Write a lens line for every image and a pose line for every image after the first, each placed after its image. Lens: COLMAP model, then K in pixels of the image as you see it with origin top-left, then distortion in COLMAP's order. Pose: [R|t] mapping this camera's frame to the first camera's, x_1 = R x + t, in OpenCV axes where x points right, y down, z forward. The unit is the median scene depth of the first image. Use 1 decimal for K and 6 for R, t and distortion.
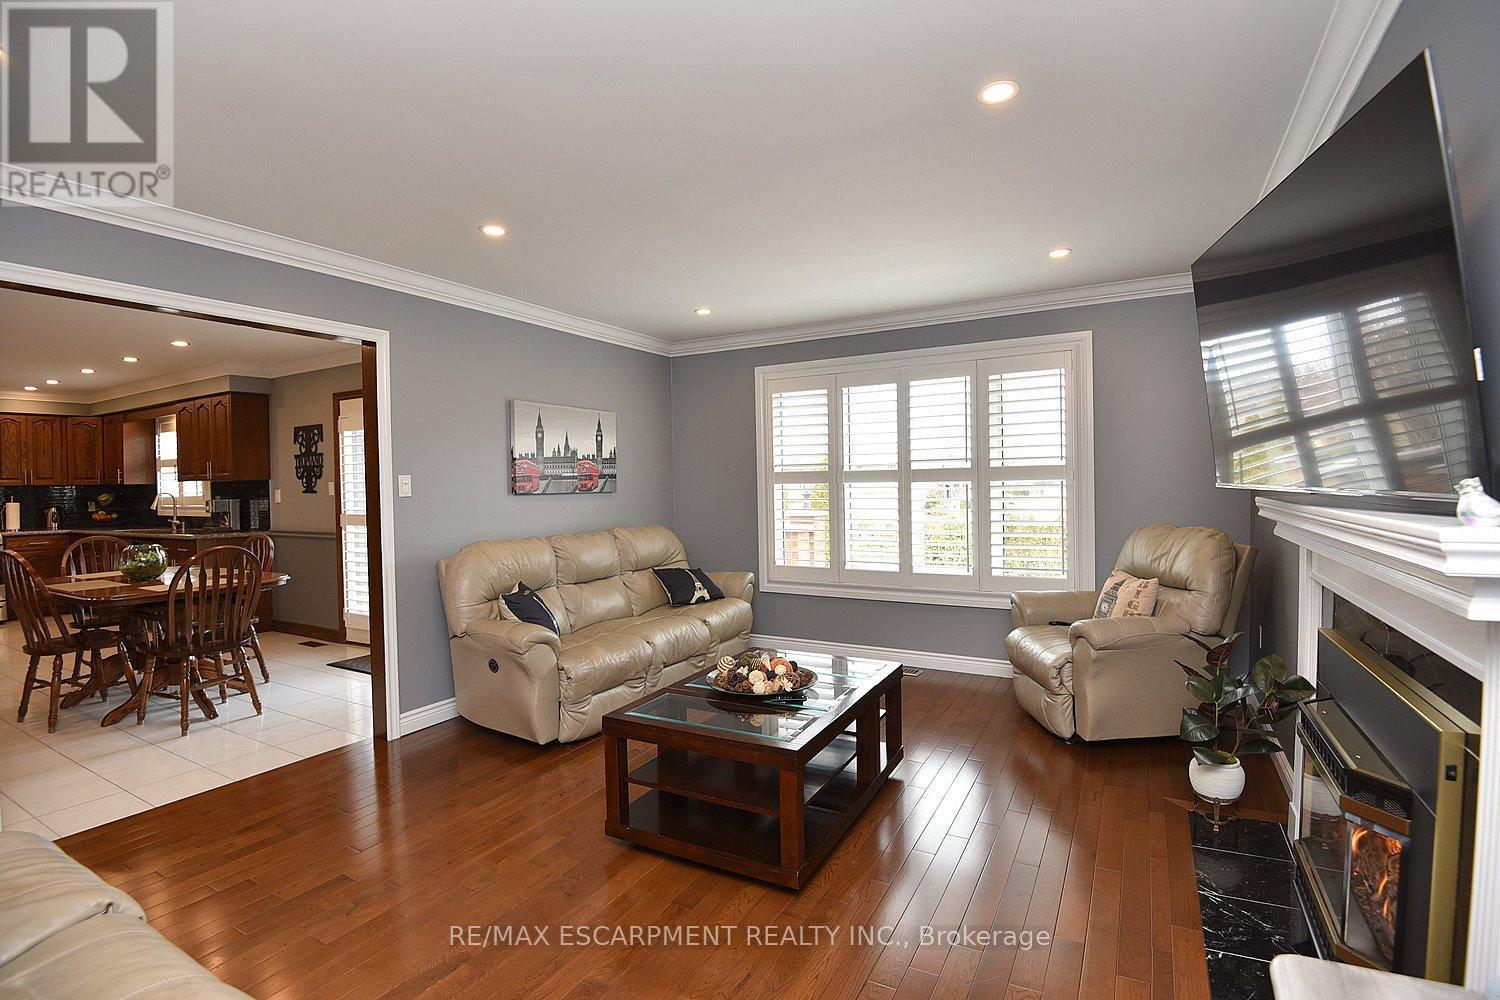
lens RADIAL K [[700.3, 0, 748.8], [0, 700.3, 496.3], [0, 0, 1]] dist [-0.007745, -0.021260]
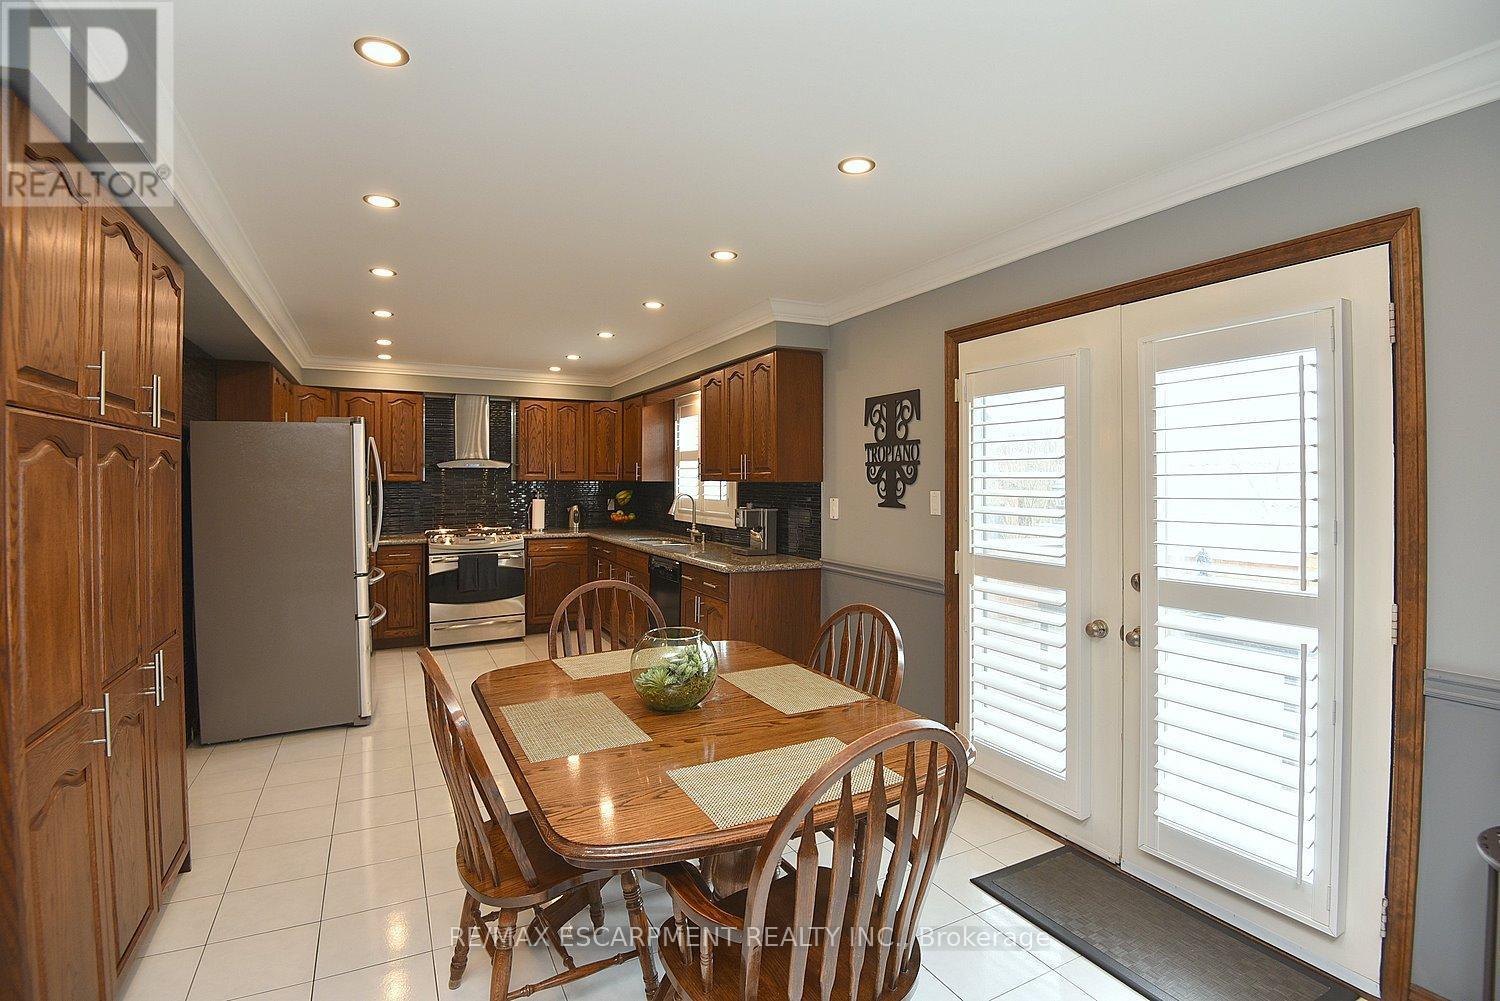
lens RADIAL K [[712.1, 0, 766.1], [0, 712.1, 479.3], [0, 0, 1]] dist [-0.002425, -0.022398]
pose [[0.846170, 0.016733, -0.532650, -0.357358], [-0.022499, 0.999737, -0.004335, -0.021259], [0.532438, 0.015652, 0.846324, 0.385109]]
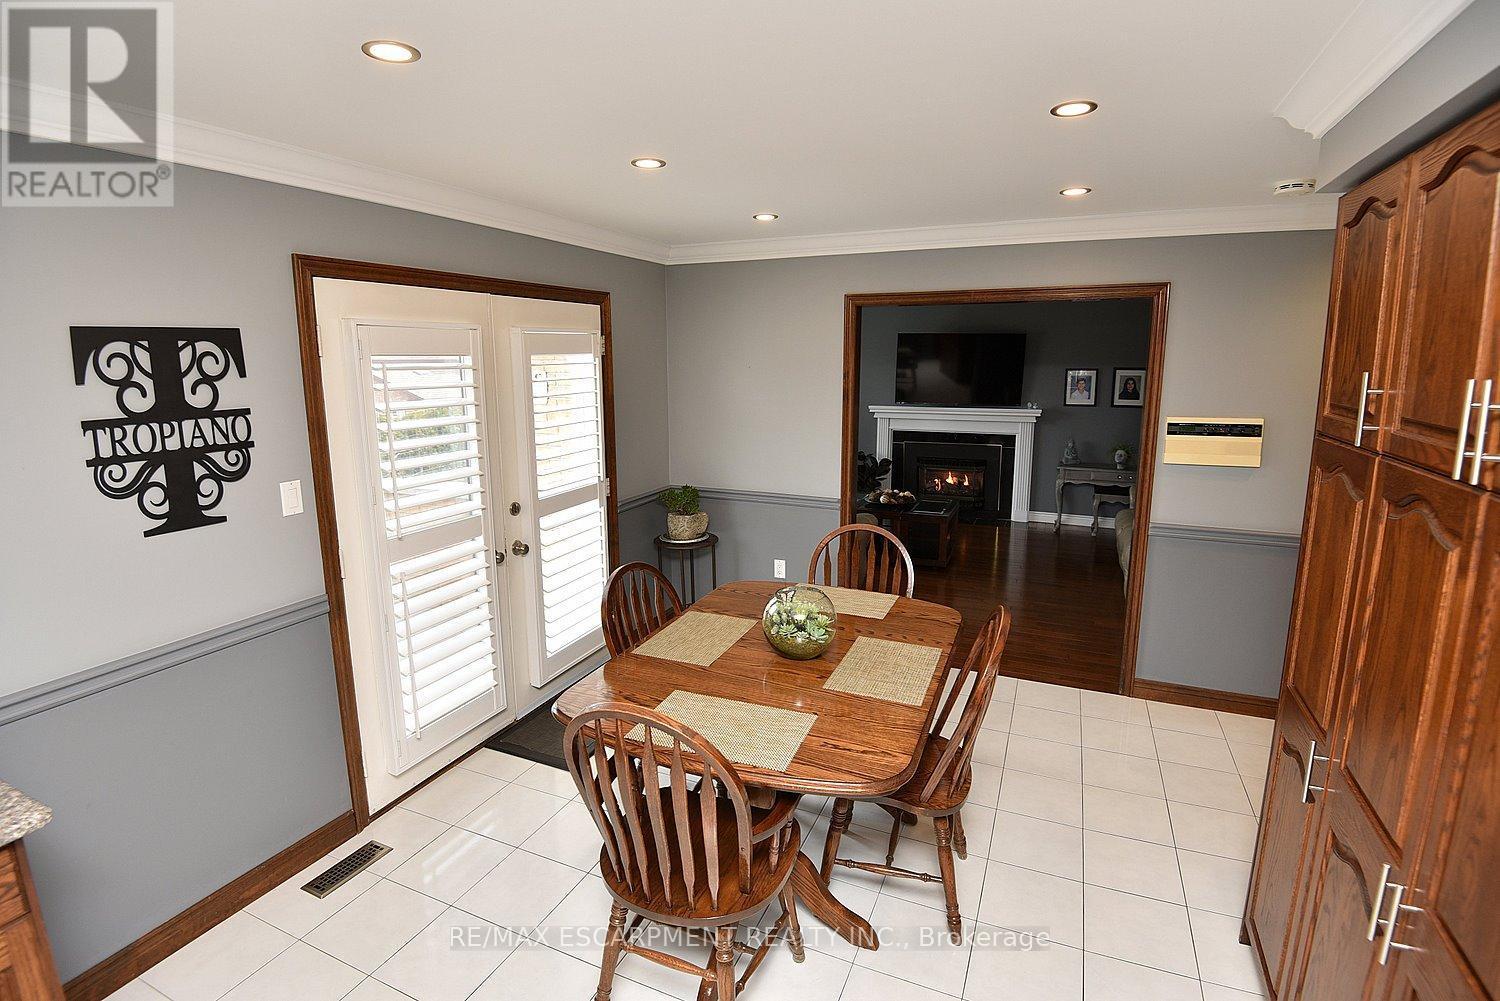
lens RADIAL K [[712.1, 0, 766.1], [0, 712.1, 479.3], [0, 0, 1]] dist [-0.002425, -0.022398]
pose [[-0.117127, -0.154664, 0.981000, -0.891279], [0.017690, 0.987317, 0.157772, -0.069505], [-0.992959, 0.035834, -0.112905, 0.678832]]
